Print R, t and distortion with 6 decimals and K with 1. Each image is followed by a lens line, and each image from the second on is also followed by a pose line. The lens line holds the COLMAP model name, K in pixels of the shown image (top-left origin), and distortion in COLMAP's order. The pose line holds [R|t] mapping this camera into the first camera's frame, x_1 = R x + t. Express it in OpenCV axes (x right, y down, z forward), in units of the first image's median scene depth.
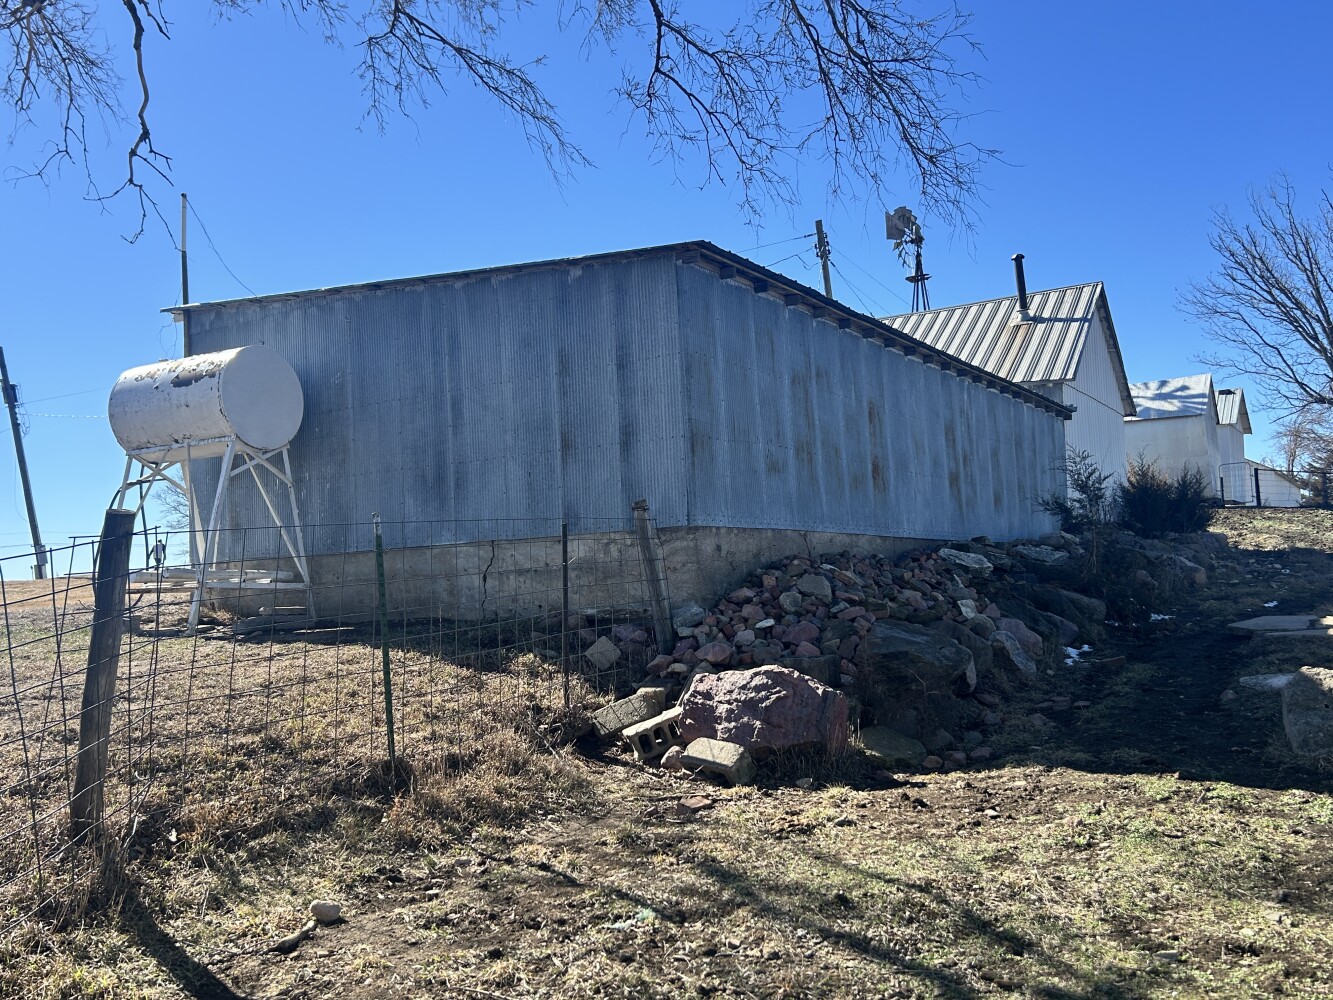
lens RADIAL K [[1123.9, 0, 664.7], [0, 1123.9, 495.6], [0, 0, 1]] dist [0.102682, 0.012470]
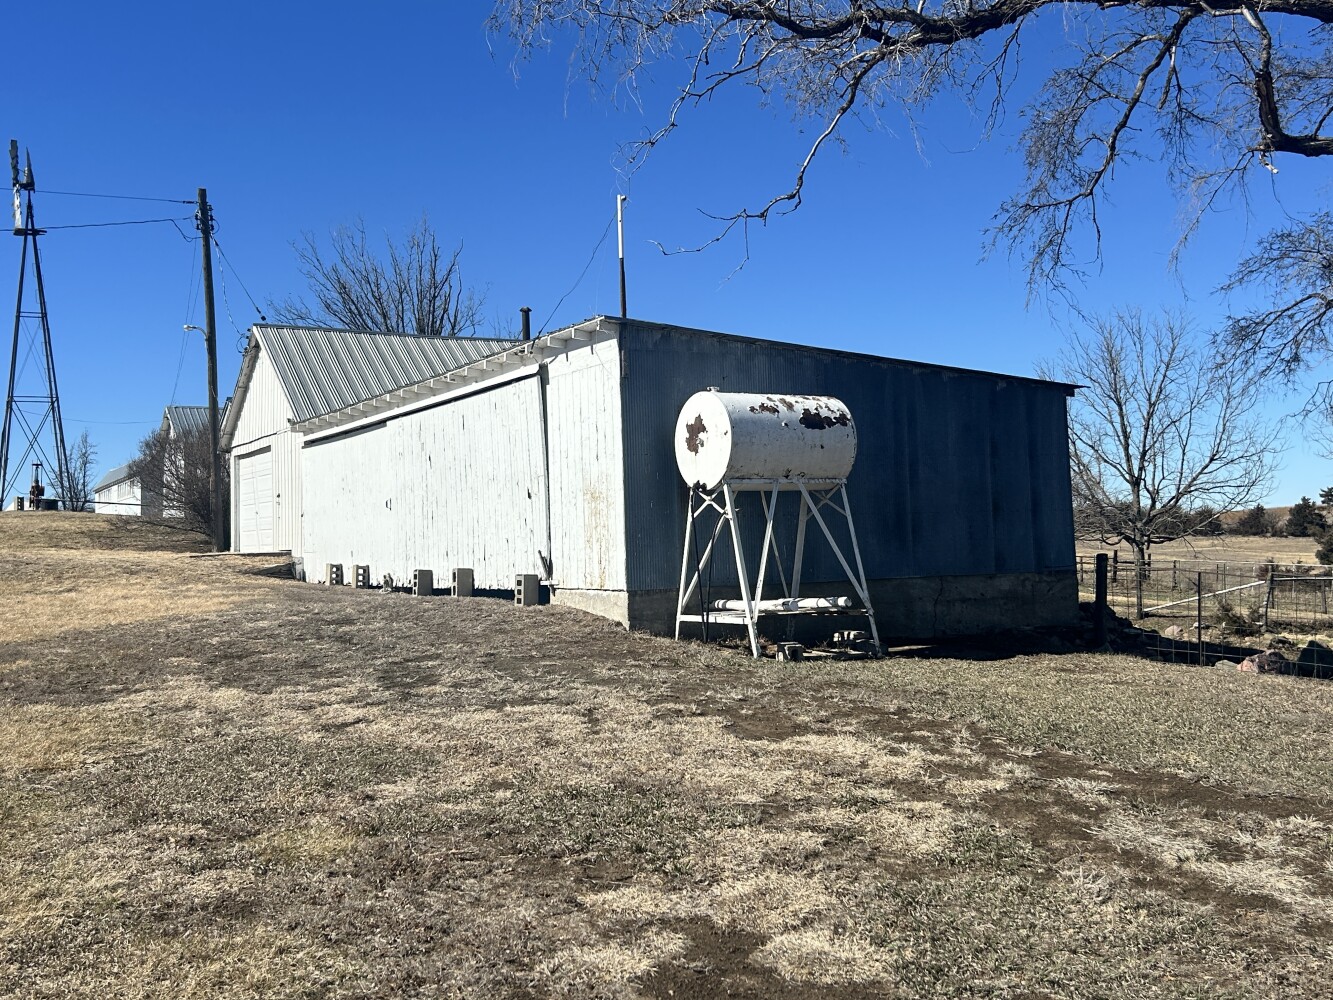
lens RADIAL K [[1427.5, 0, 668.9], [0, 1427.5, 500.9], [0, 0, 1]] dist [0.030340, 0.000000]
pose [[0.497268, 0.062131, 0.865369, -1.691990], [-0.055222, 0.997677, -0.039898, 0.036341], [-0.865838, -0.027948, 0.499544, 0.443950]]
